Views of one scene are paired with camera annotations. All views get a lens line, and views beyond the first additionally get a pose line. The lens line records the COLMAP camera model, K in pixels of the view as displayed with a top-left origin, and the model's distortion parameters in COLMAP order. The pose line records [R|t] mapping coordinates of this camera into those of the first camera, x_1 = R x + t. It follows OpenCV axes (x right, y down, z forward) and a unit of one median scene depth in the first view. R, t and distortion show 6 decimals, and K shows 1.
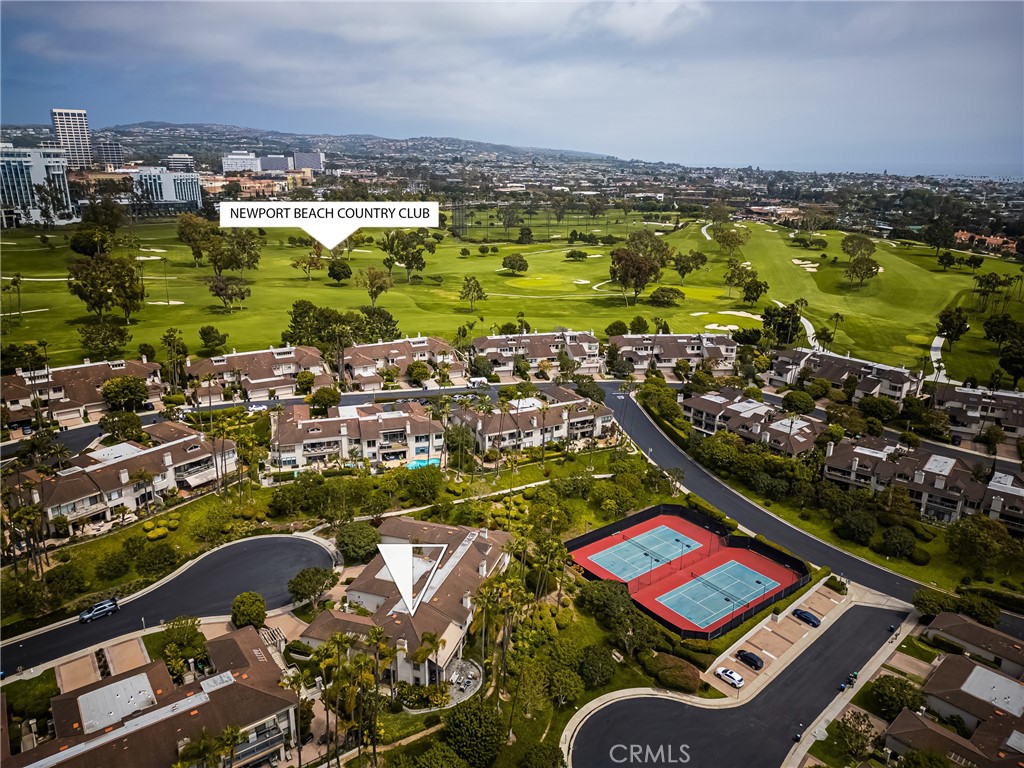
lens RADIAL K [[745.7, 0, 526.0], [0, 745.7, 383.4], [0, 0, 1]] dist [0.070789, -0.088082]
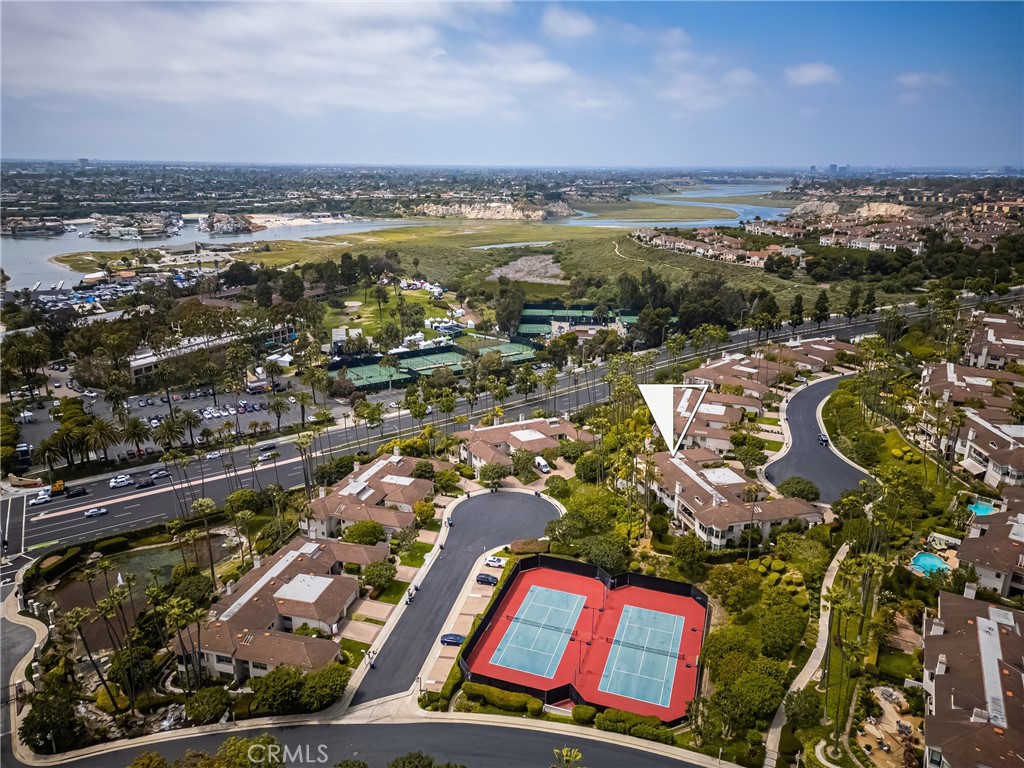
lens RADIAL K [[745.7, 0, 526.0], [0, 745.7, 383.4], [0, 0, 1]] dist [0.070789, -0.088082]
pose [[-0.846279, 0.148500, -0.511625, 0.822534], [-0.157176, 0.848018, 0.506124, -0.539033], [0.509026, 0.508737, -0.694319, 1.721285]]
